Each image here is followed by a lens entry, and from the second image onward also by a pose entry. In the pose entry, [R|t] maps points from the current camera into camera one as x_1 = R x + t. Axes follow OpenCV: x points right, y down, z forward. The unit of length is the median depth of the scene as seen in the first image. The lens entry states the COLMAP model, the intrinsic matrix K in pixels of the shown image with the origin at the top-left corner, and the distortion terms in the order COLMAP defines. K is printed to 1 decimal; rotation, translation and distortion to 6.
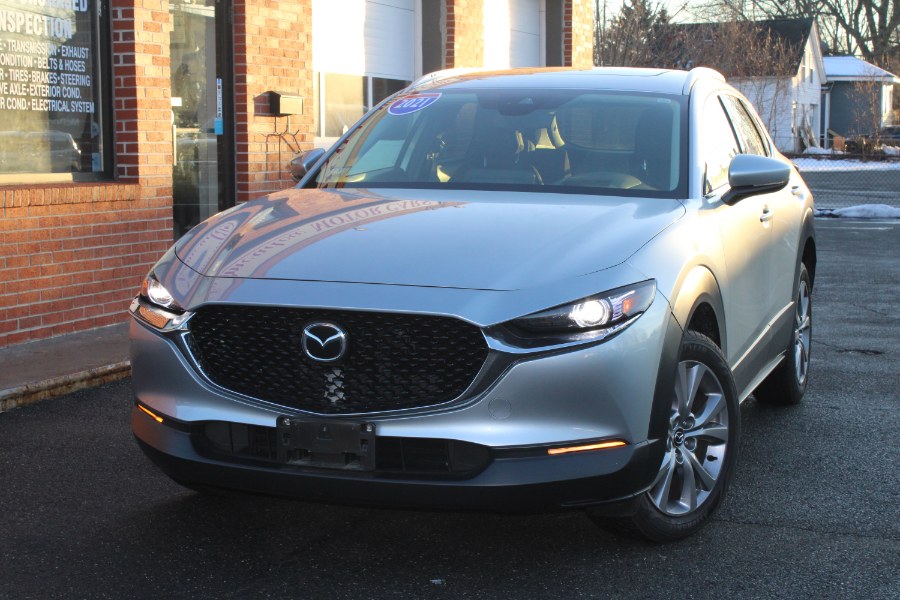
lens RADIAL K [[1669.6, 0, 447.9], [0, 1669.6, 302.1], [0, 0, 1]] dist [0.022469, 0.028883]
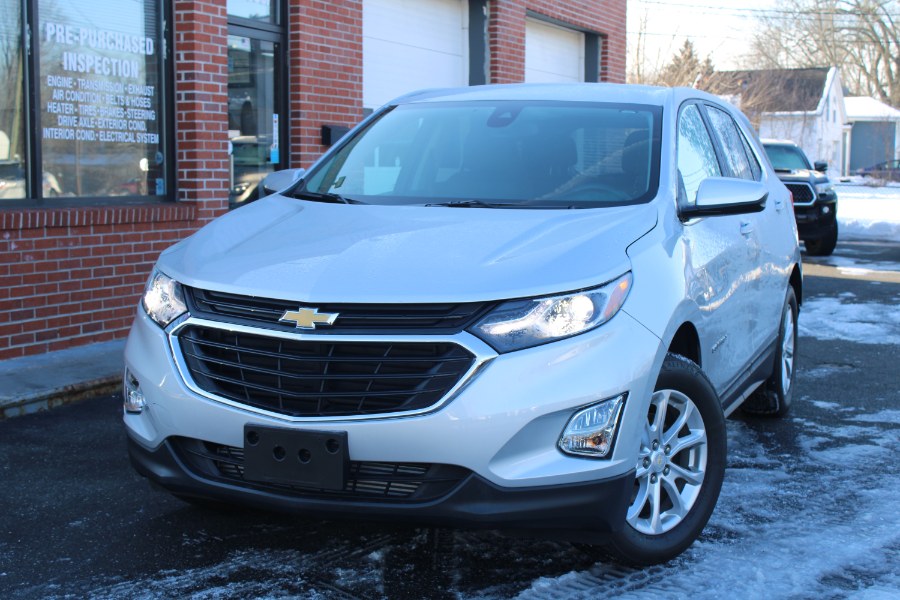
lens RADIAL K [[1396.2, 0, 448.6], [0, 1396.2, 301.2], [0, 0, 1]] dist [-0.014127, 0.028146]
pose [[0.997918, 0.014533, -0.062842, 0.046486], [-0.014624, 0.999893, -0.000994, -0.007652], [0.062821, 0.001911, 0.998023, 0.063526]]
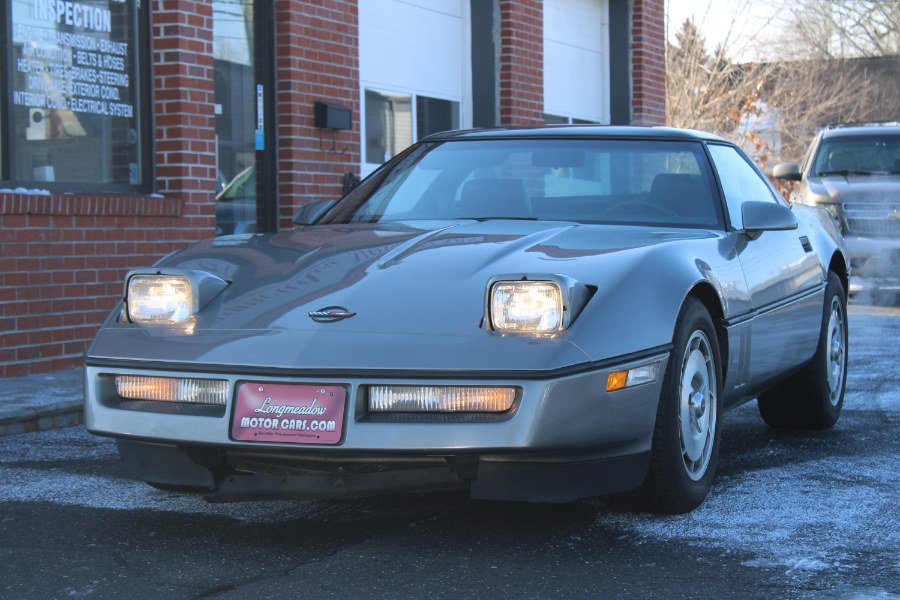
lens RADIAL K [[2343.6, 0, 448.8], [0, 2343.6, 299.5], [0, 0, 1]] dist [0.110863, -0.184668]
pose [[0.999792, -0.008789, 0.018412, -0.069080], [0.010144, 0.997144, -0.074836, 0.074407], [-0.017702, 0.075007, 0.997026, -0.217369]]
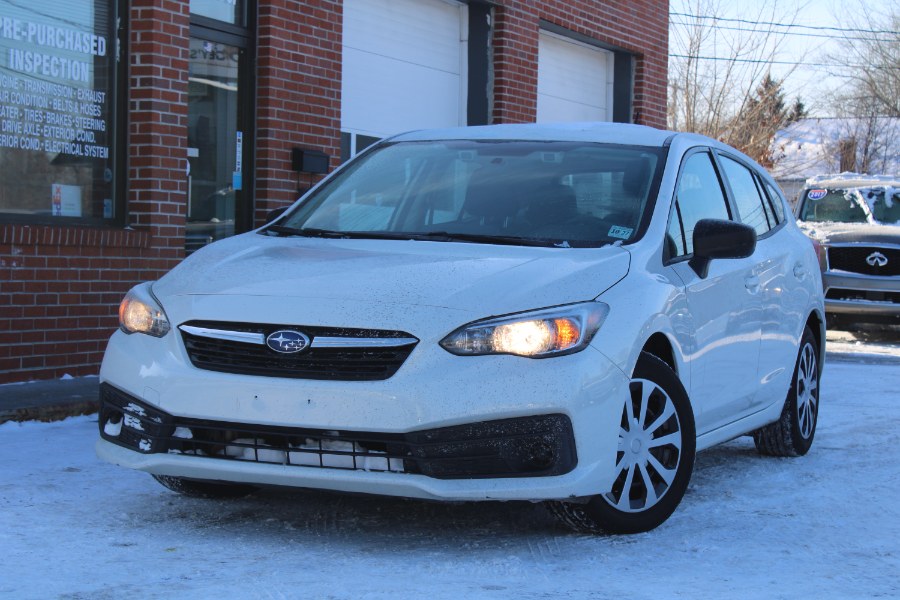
lens RADIAL K [[2100.9, 0, 449.6], [0, 2100.9, 298.3], [0, 0, 1]] dist [0.089751, -0.091119]
pose [[0.998192, 0.026399, -0.053991, 0.056923], [-0.030800, 0.996125, -0.082376, 0.063616], [0.051608, 0.083890, 0.995138, -0.210705]]
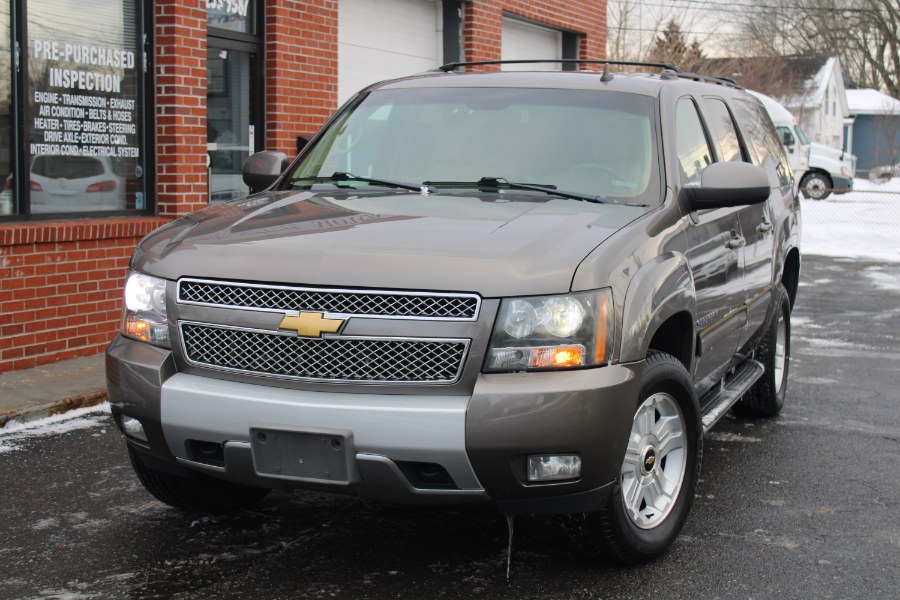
lens RADIAL K [[1619.9, 0, 450.0], [0, 1619.9, 299.5], [0, 0, 1]] dist [0.009320, 0.086164]
pose [[0.999376, 0.016995, -0.030977, 0.034903], [-0.017257, 0.999817, -0.008221, -0.011259], [0.030831, 0.008750, 0.999486, -0.090185]]
